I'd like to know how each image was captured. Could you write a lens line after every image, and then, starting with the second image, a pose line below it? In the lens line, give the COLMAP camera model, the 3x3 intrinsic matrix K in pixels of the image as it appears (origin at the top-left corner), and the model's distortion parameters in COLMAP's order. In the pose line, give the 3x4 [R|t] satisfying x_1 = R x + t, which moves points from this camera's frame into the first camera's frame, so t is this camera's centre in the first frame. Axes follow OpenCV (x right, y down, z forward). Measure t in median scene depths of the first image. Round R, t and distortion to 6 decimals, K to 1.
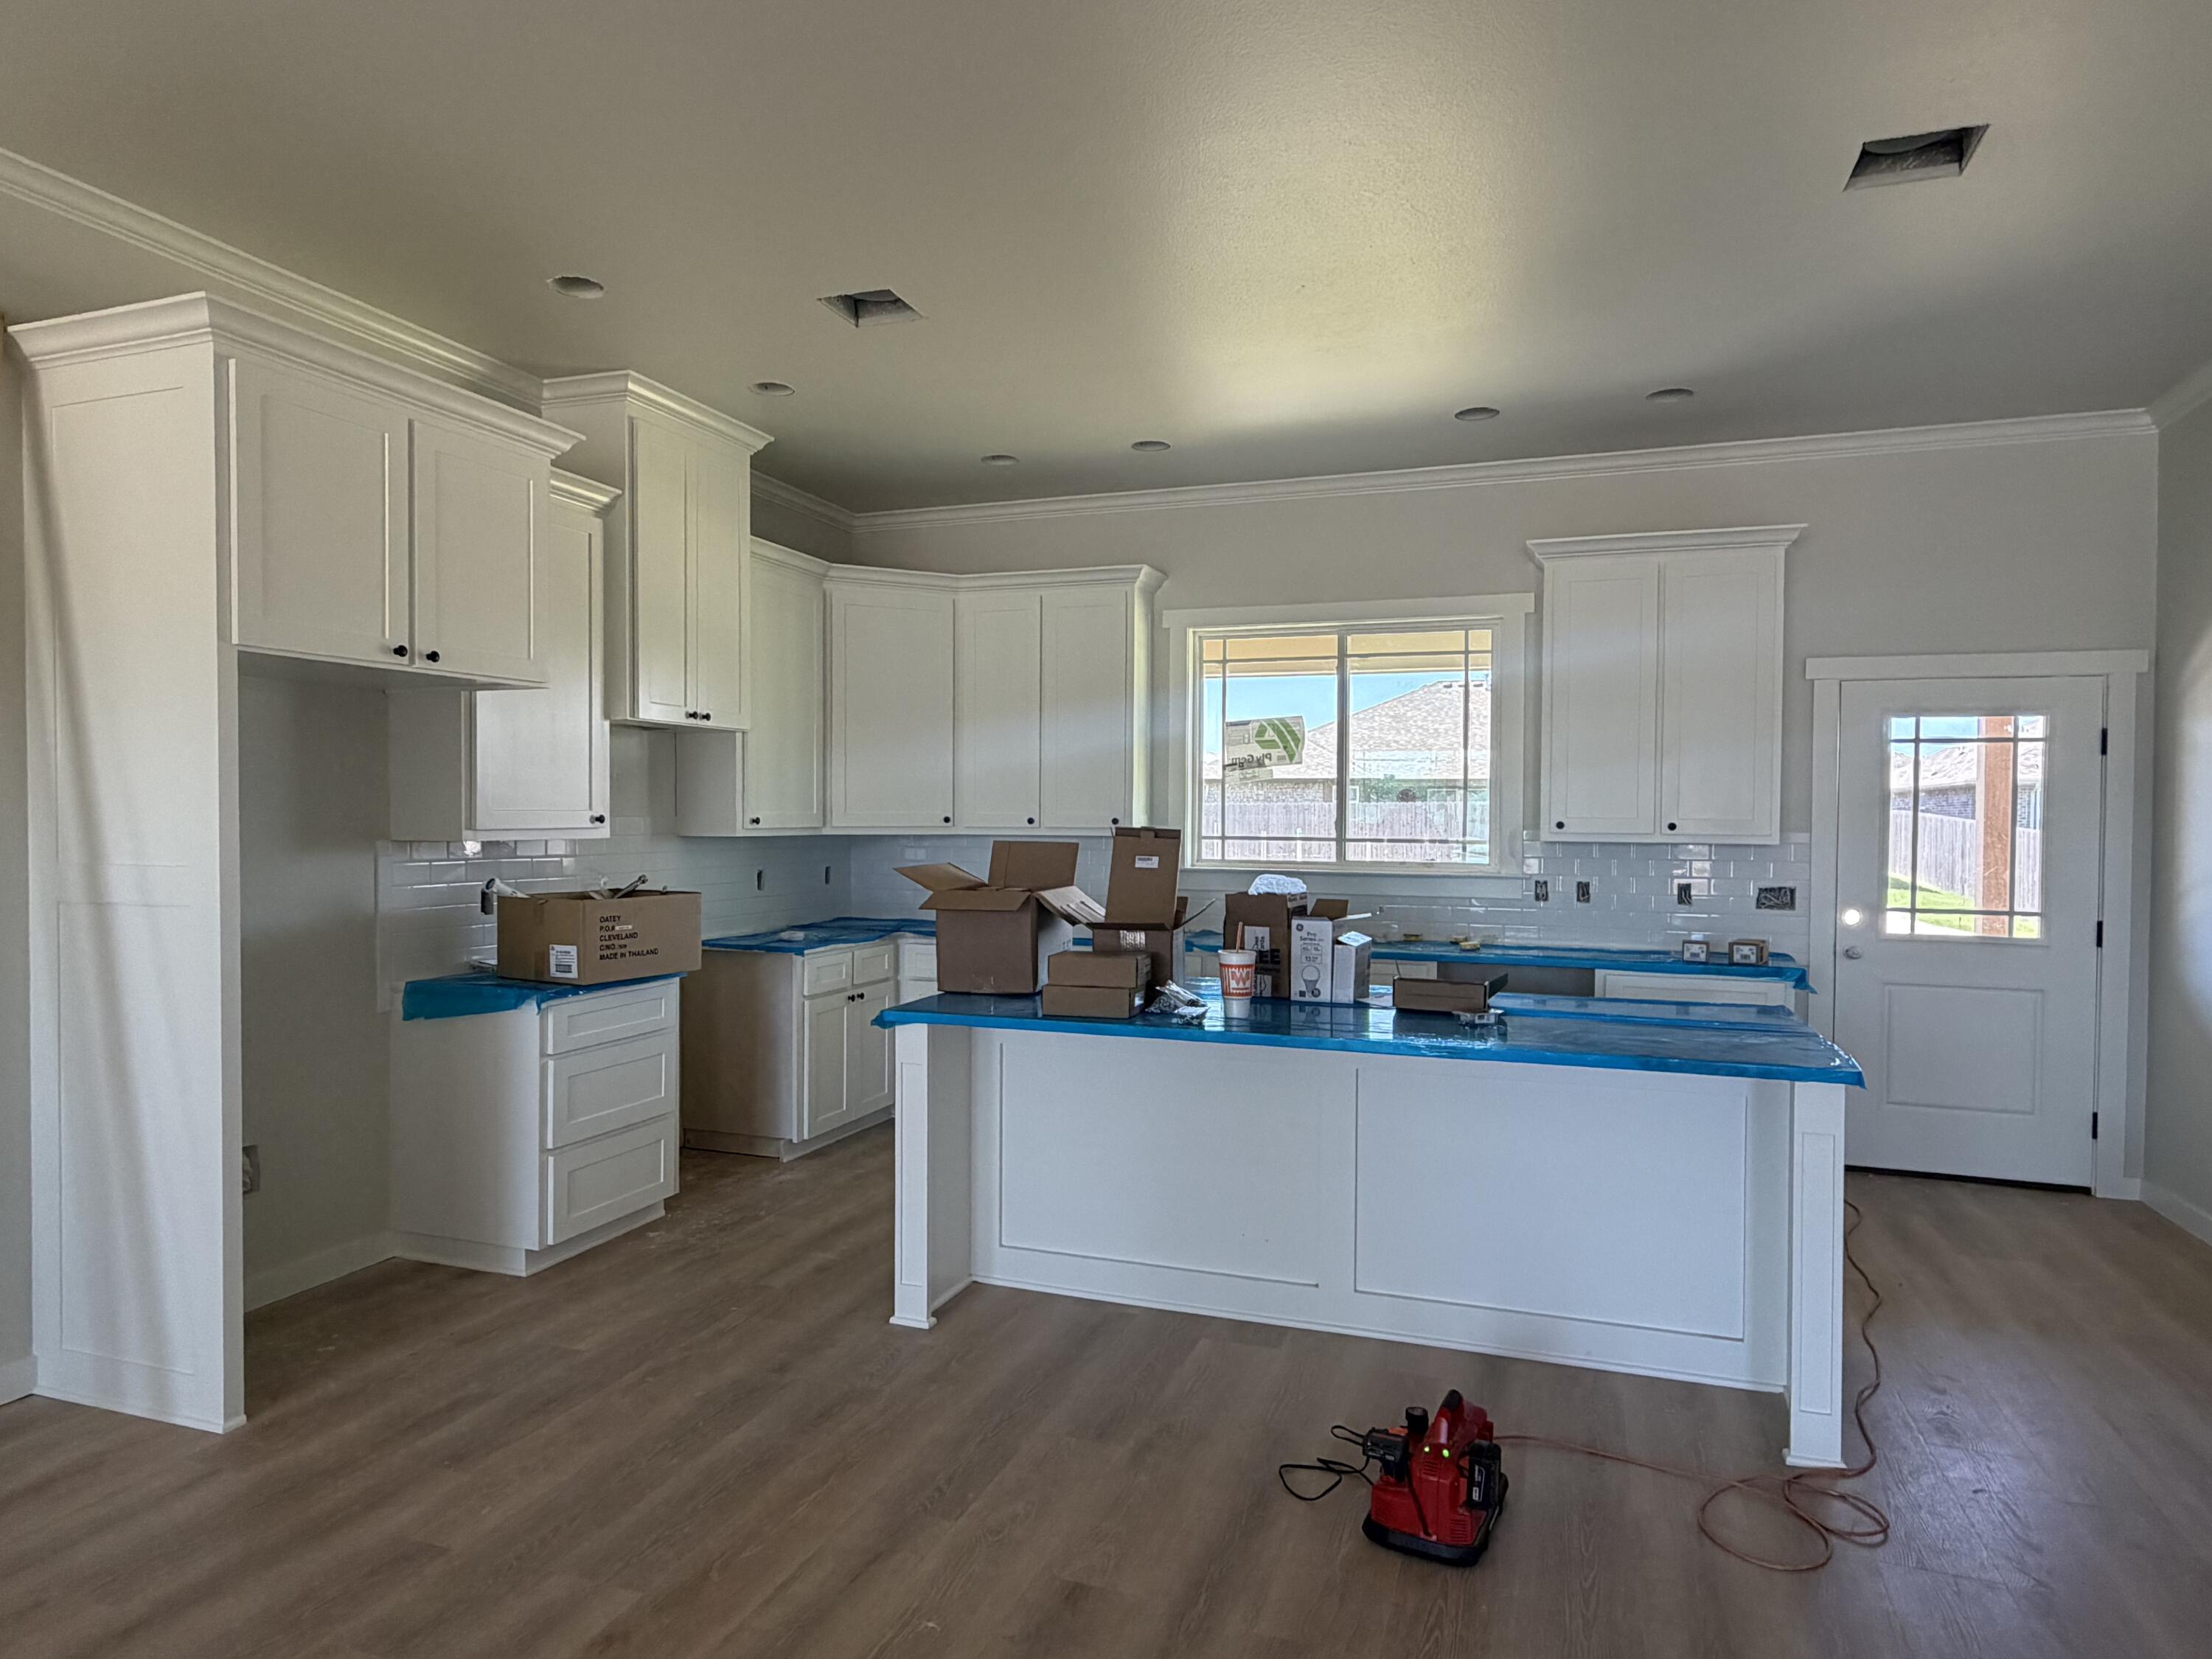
lens RADIAL K [[1306.0, 0, 1106.0], [0, 1306.0, 829.5], [0, 0, 1]] dist [-0.001477, 0.000042]
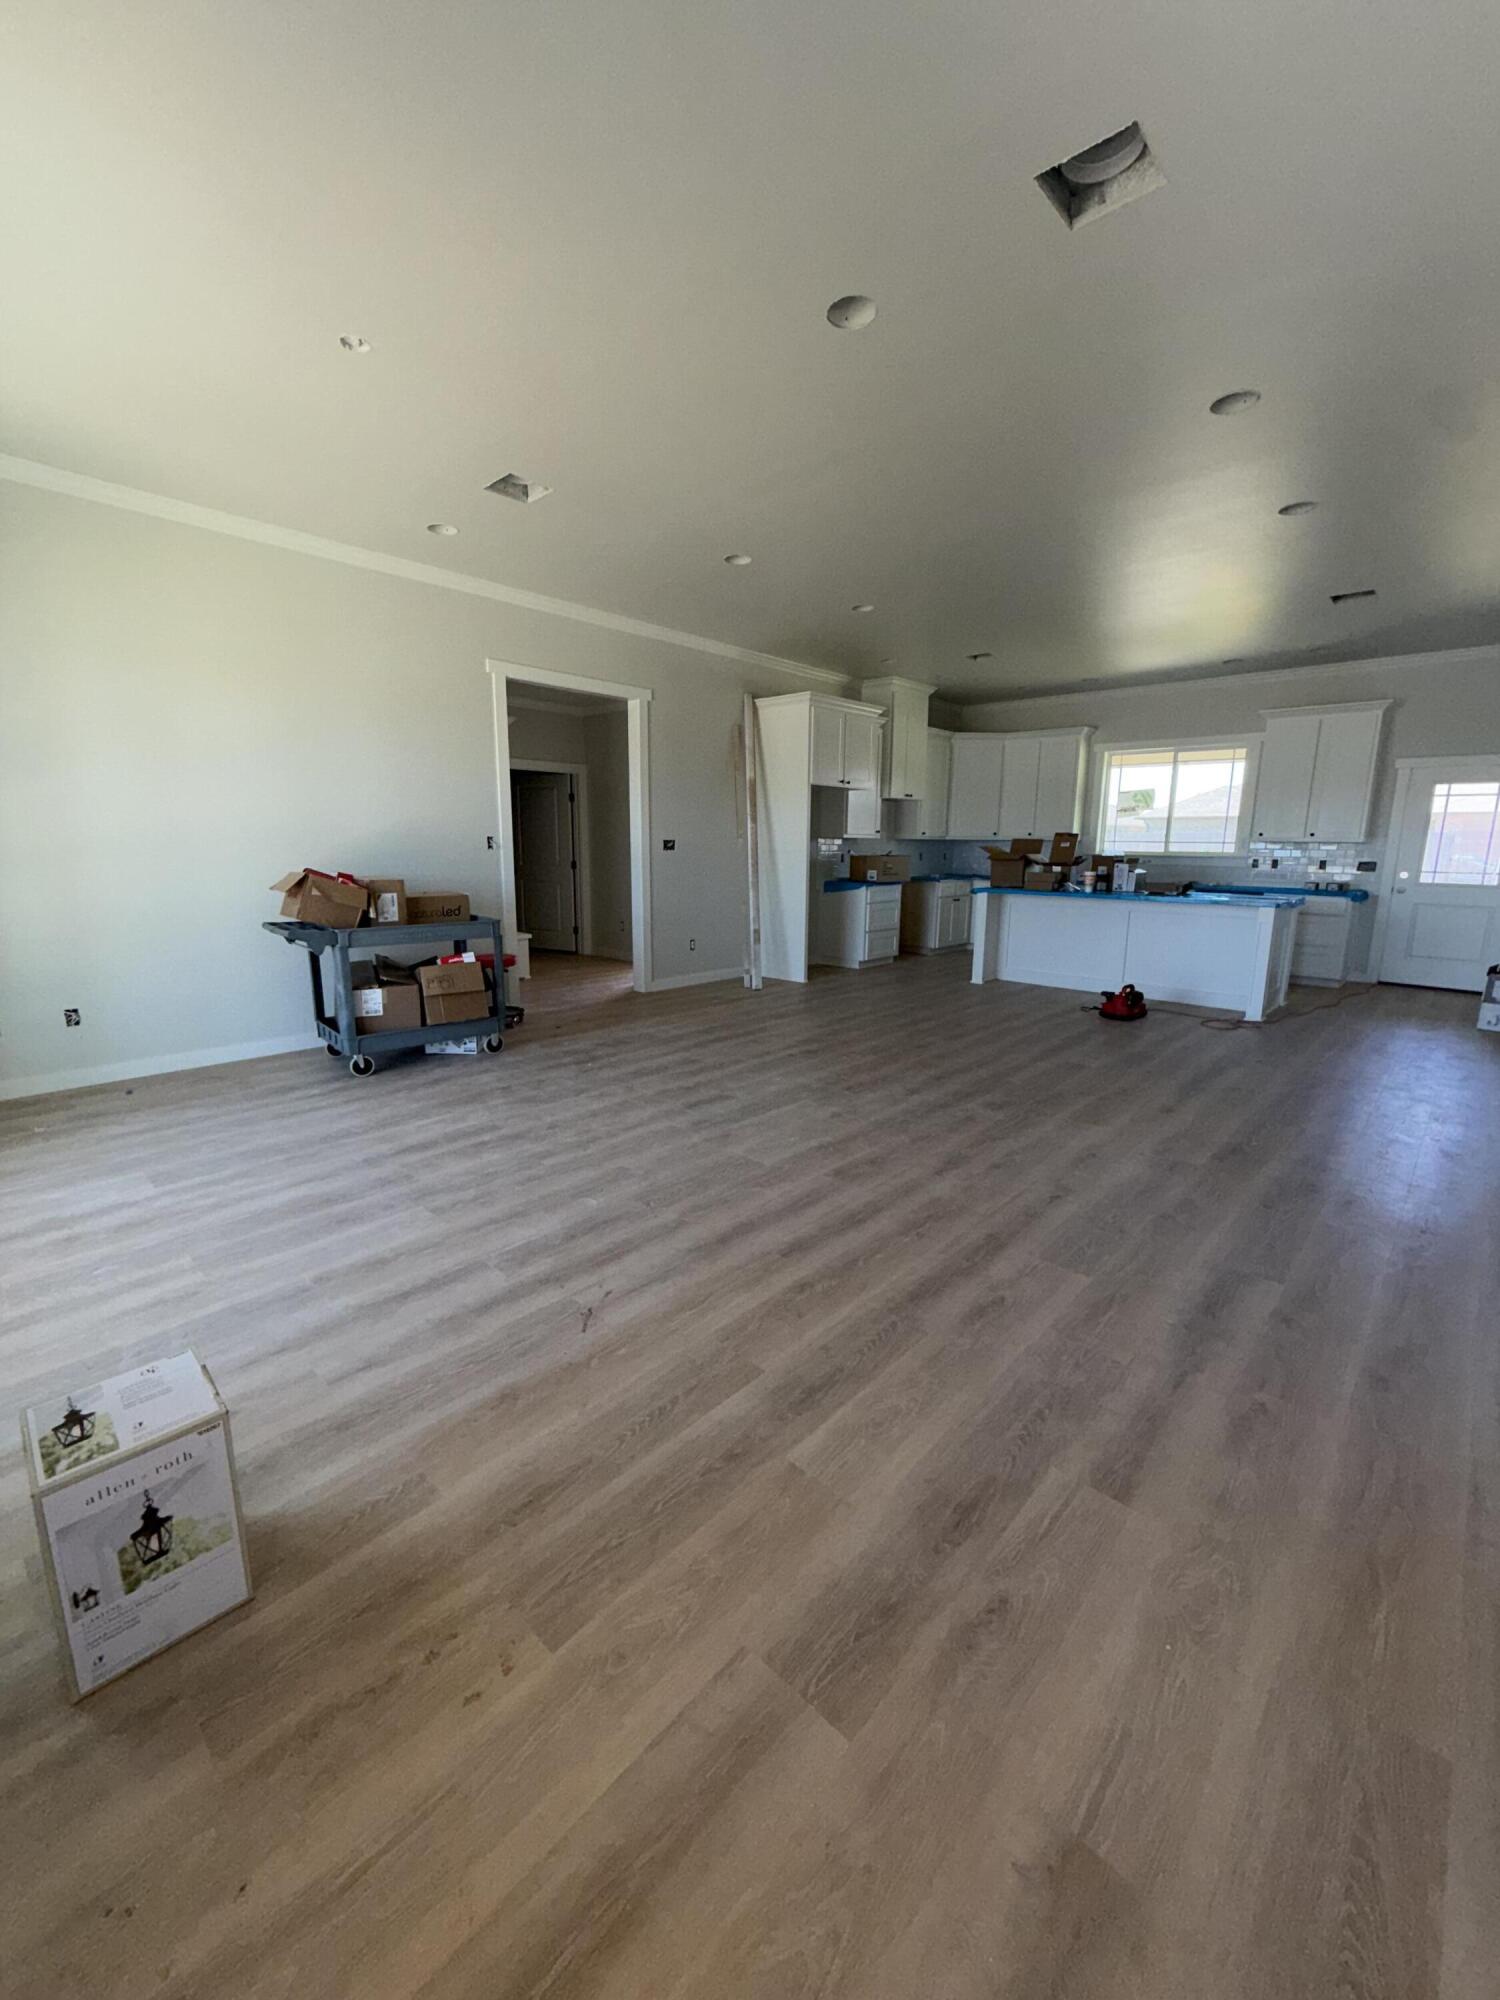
lens RADIAL K [[803.0, 0, 750.0], [0, 803.0, 1000.0], [0, 0, 1]] dist [-0.000671, -0.000002]
pose [[0.920747, 0.076663, -0.382553, 0.076382], [-0.007251, 0.983699, 0.179679, 0.040334], [0.390092, -0.162665, 0.906294, -0.794525]]
